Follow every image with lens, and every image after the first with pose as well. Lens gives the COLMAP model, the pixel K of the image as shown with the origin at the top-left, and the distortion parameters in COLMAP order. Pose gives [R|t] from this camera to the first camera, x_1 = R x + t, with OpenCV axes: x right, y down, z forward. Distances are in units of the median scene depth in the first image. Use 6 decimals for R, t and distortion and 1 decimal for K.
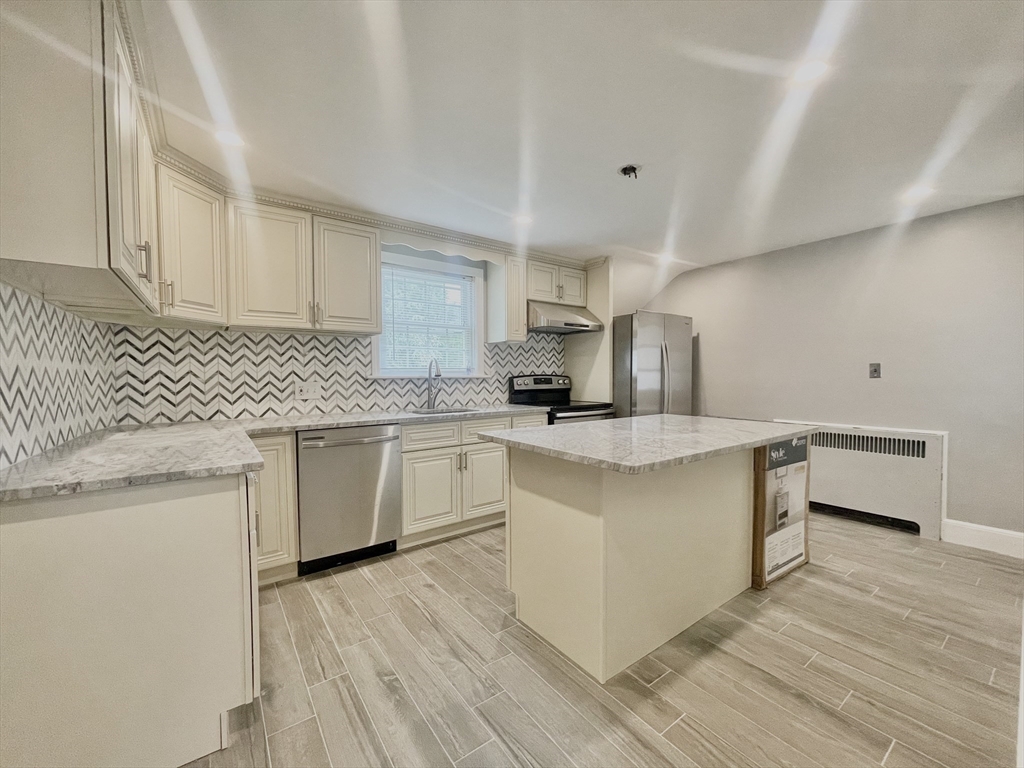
lens RADIAL K [[414.9, 0, 508.2], [0, 414.9, 384.6], [0, 0, 1]] dist [0.013252, -0.000310]
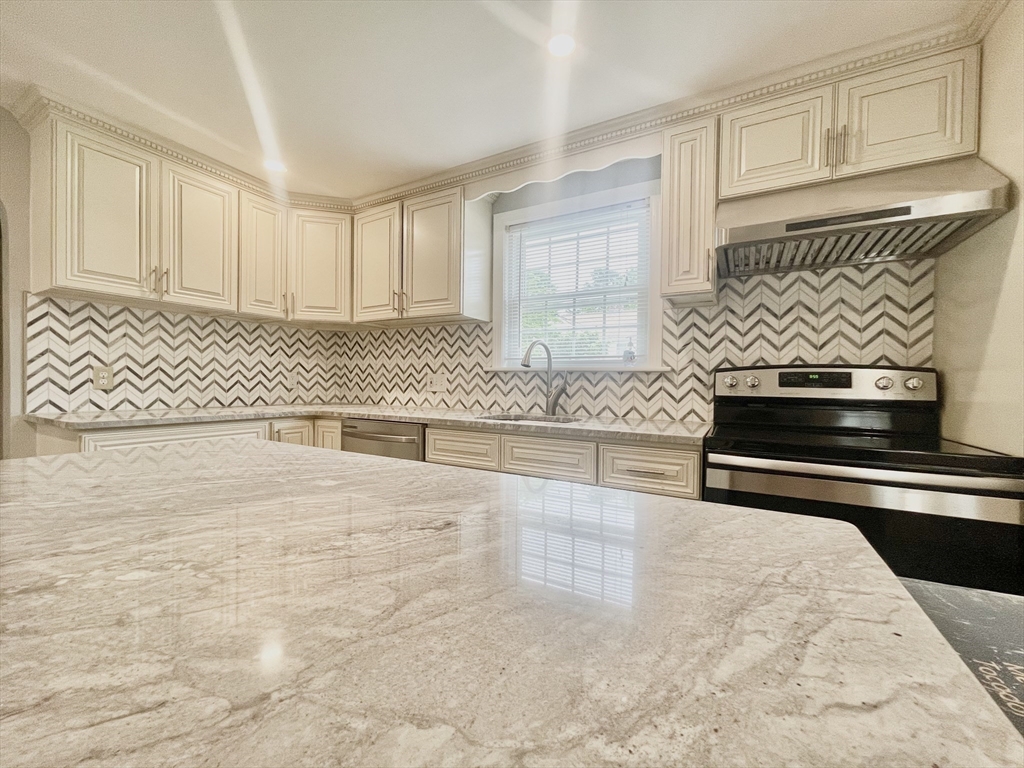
lens RADIAL K [[414.9, 0, 507.6], [0, 414.9, 385.3], [0, 0, 1]] dist [0.013252, -0.000310]
pose [[0.412971, 0.020069, -0.910523, 0.461076], [-0.036748, 0.999310, 0.005358, 0.008544], [0.910002, 0.031248, 0.413424, 0.729840]]
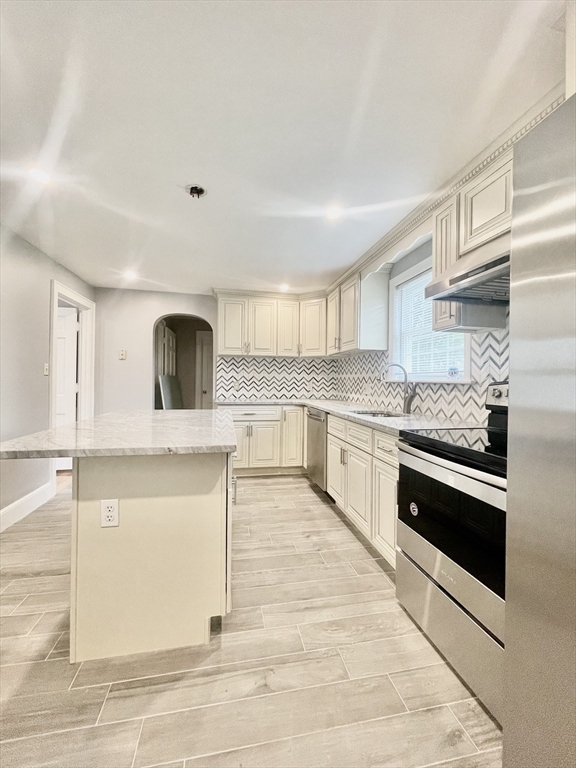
lens RADIAL K [[311.2, 0, 284.3], [0, 311.2, 380.4], [0, 0, 1]] dist [0.013252, -0.000310]
pose [[-0.417575, 0.002511, -0.908639, 0.702247], [-0.028862, 0.999455, 0.016026, -0.027295], [0.908184, 0.032917, -0.417275, 1.174260]]
